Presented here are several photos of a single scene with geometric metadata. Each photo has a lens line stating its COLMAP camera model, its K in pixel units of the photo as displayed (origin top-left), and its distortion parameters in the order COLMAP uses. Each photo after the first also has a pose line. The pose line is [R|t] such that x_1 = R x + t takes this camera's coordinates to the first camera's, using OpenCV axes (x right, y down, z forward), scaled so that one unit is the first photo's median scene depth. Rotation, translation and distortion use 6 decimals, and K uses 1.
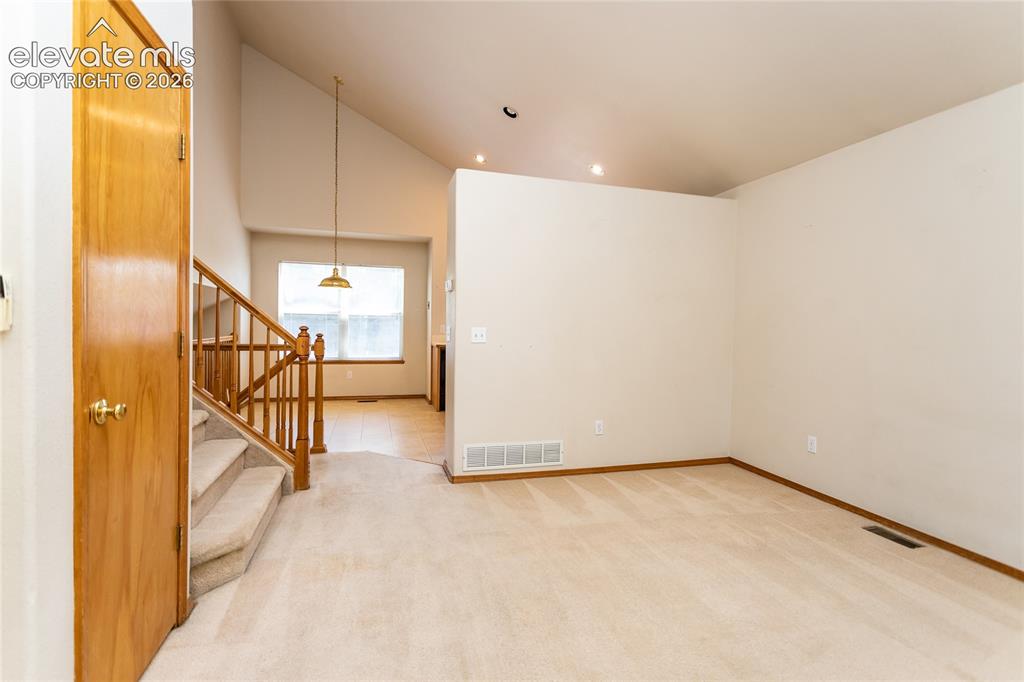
lens RADIAL K [[507.8, 0, 561.3], [0, 507.8, 326.8], [0, 0, 1]] dist [0.001297, 0.000653]
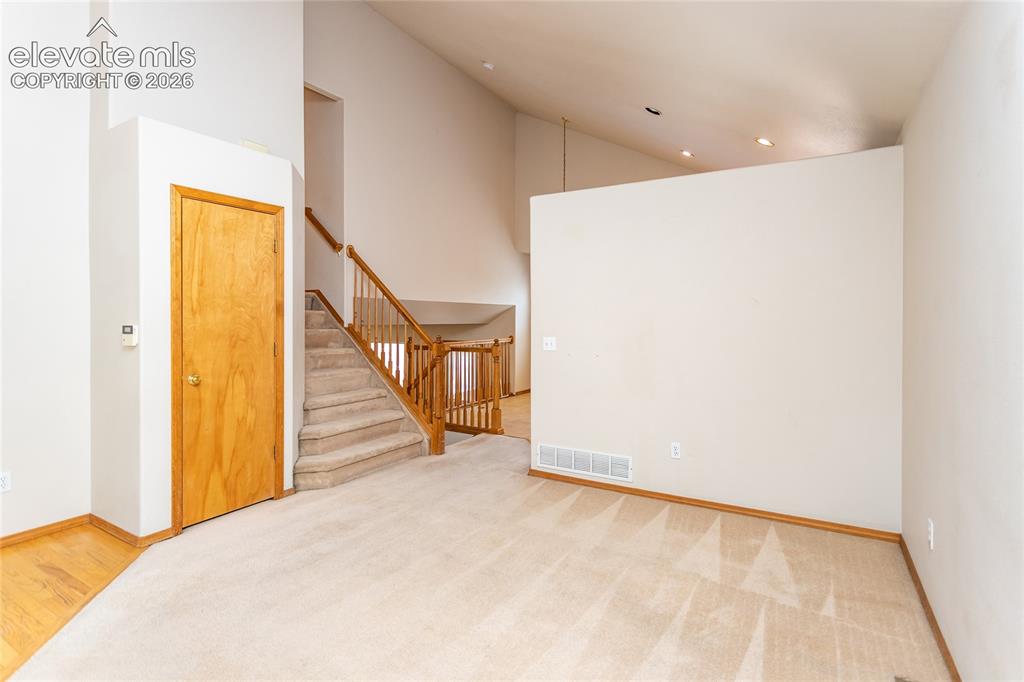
lens RADIAL K [[538.4, 0, 510.1], [0, 538.4, 313.5], [0, 0, 1]] dist [-0.002280, 0.000474]
pose [[0.639457, -0.024742, -0.768429, 0.690579], [0.007882, 0.999640, -0.025628, -0.019795], [0.768787, 0.010331, 0.639422, 0.201687]]
